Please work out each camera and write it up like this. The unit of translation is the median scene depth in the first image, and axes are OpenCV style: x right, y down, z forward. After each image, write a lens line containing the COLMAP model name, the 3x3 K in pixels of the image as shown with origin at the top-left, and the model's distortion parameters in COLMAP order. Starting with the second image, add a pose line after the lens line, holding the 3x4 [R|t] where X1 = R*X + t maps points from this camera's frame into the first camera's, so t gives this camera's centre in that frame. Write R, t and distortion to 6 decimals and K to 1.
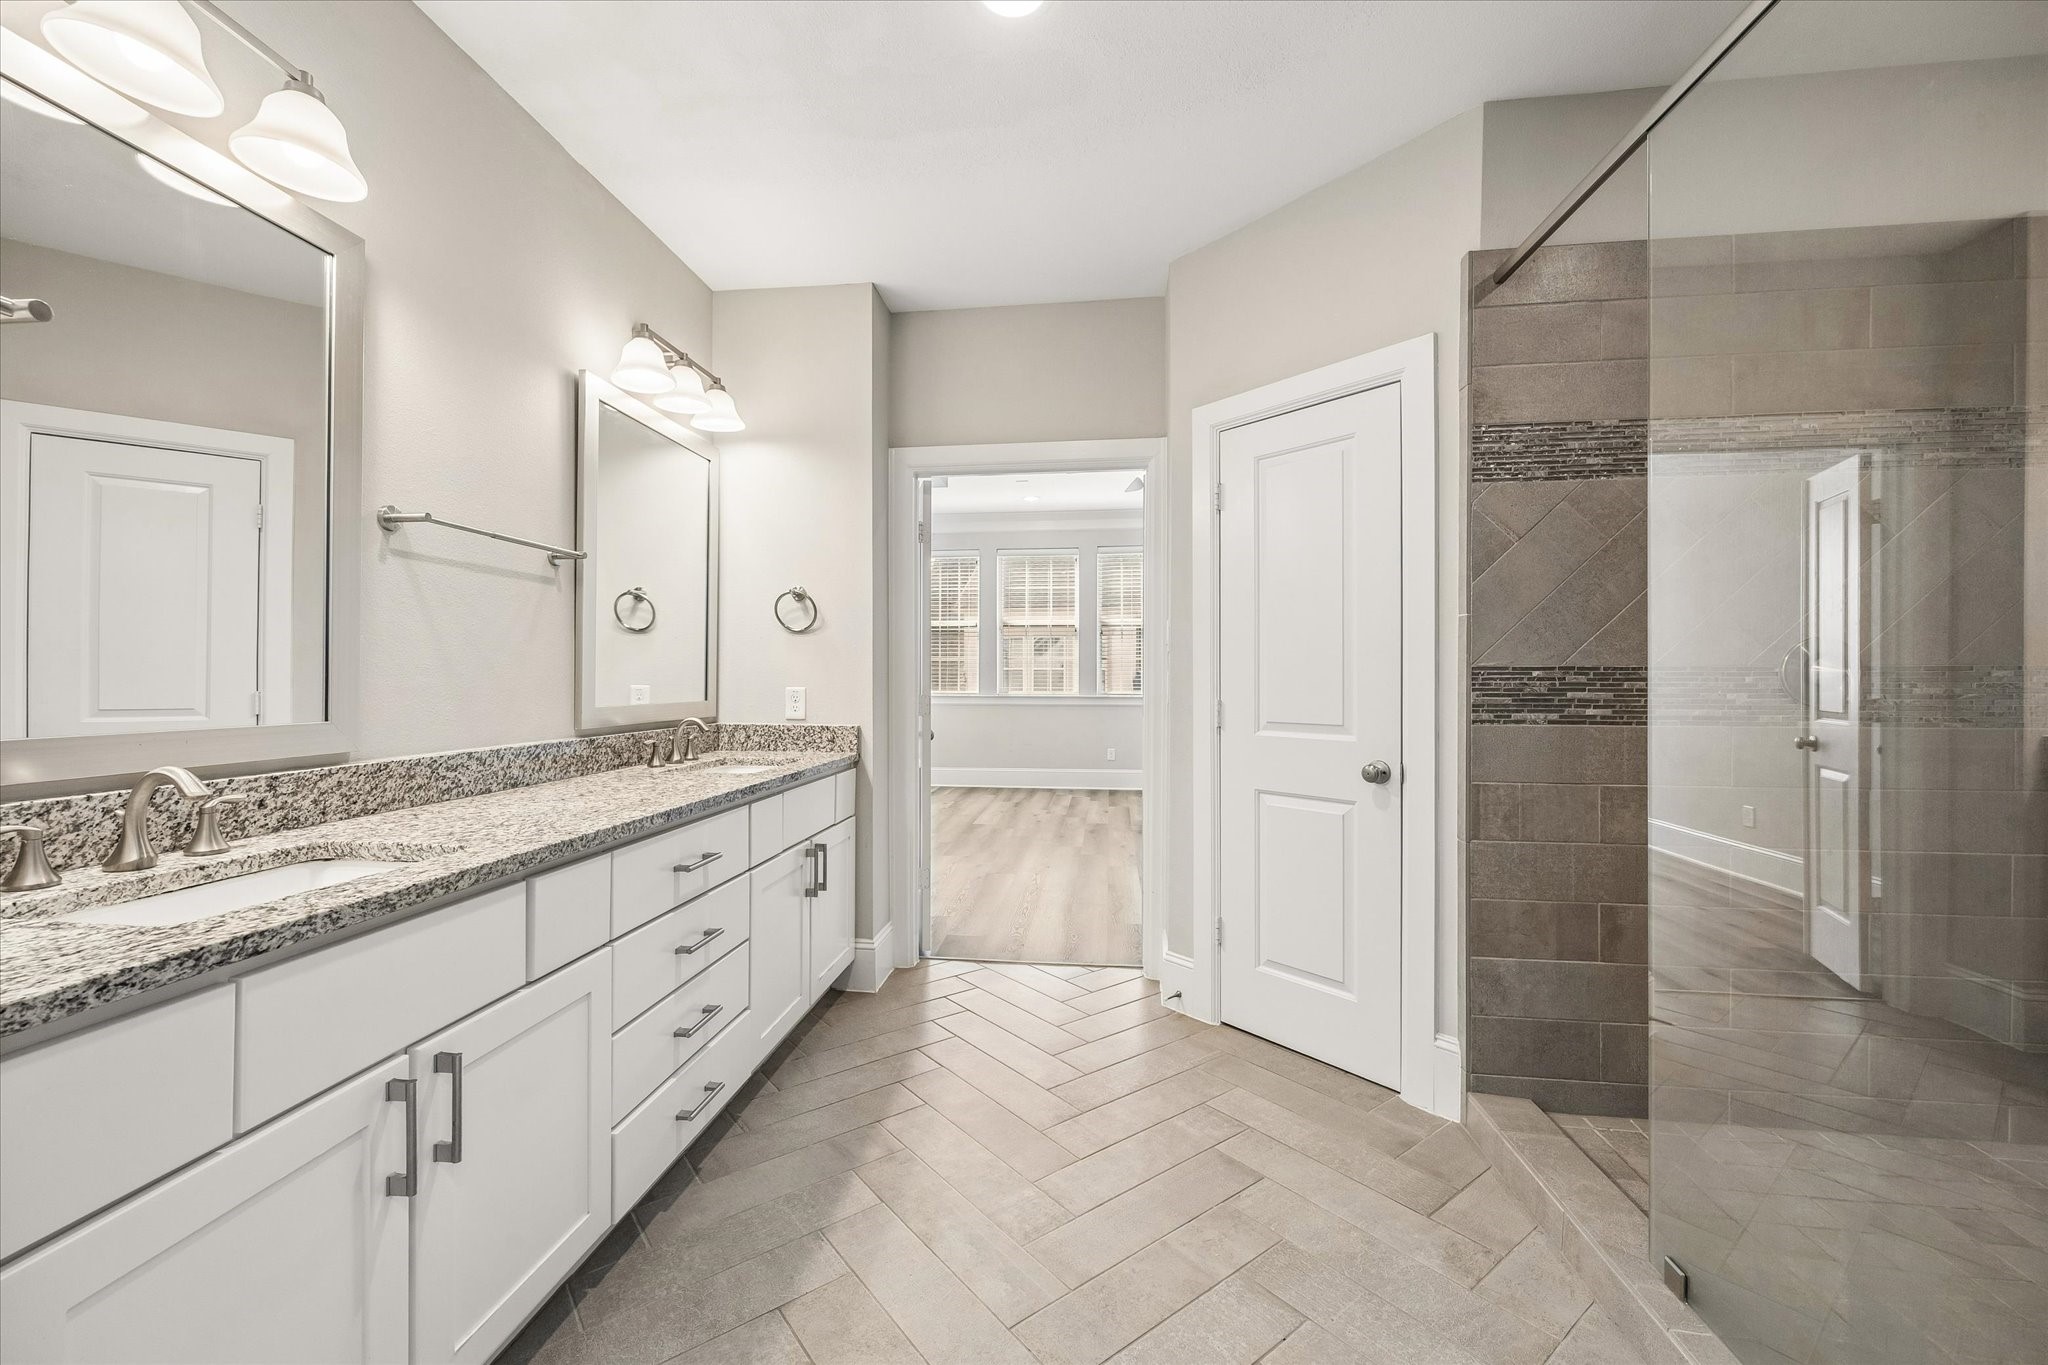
lens RADIAL K [[842.8, 0, 1020.2], [0, 842.8, 677.3], [0, 0, 1]] dist [-0.000321, -0.000023]
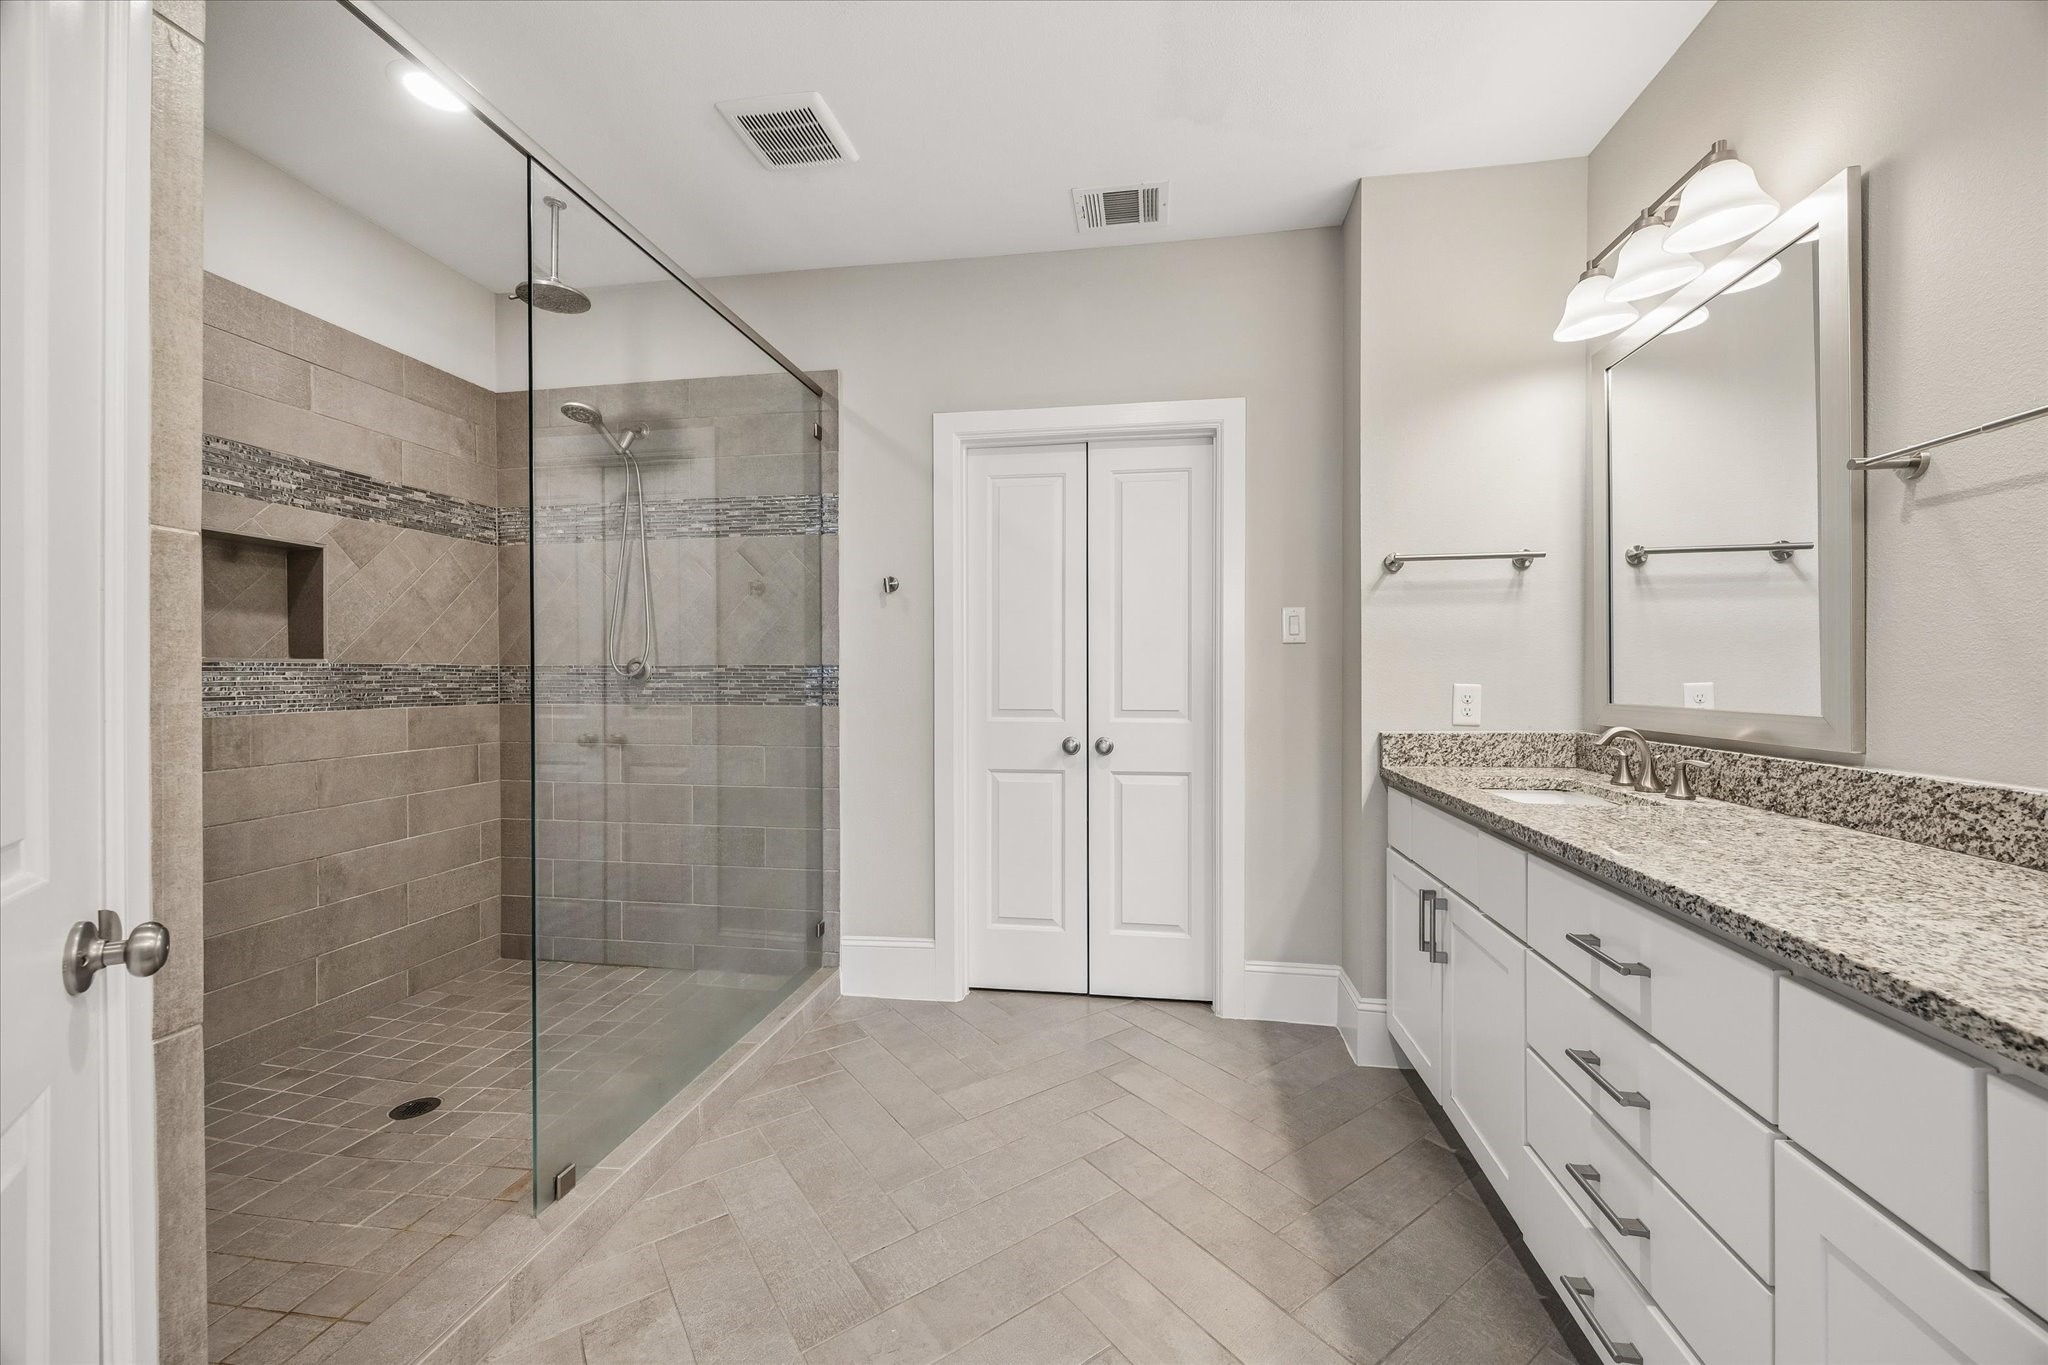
lens RADIAL K [[842.8, 0, 1023.7], [0, 842.8, 678.0], [0, 0, 1]] dist [-0.000321, -0.000023]
pose [[-0.998891, -0.000523, 0.047084, 0.032513], [-0.000481, 0.999999, 0.000889, 0.009441], [-0.047085, 0.000866, -0.998891, 1.964665]]
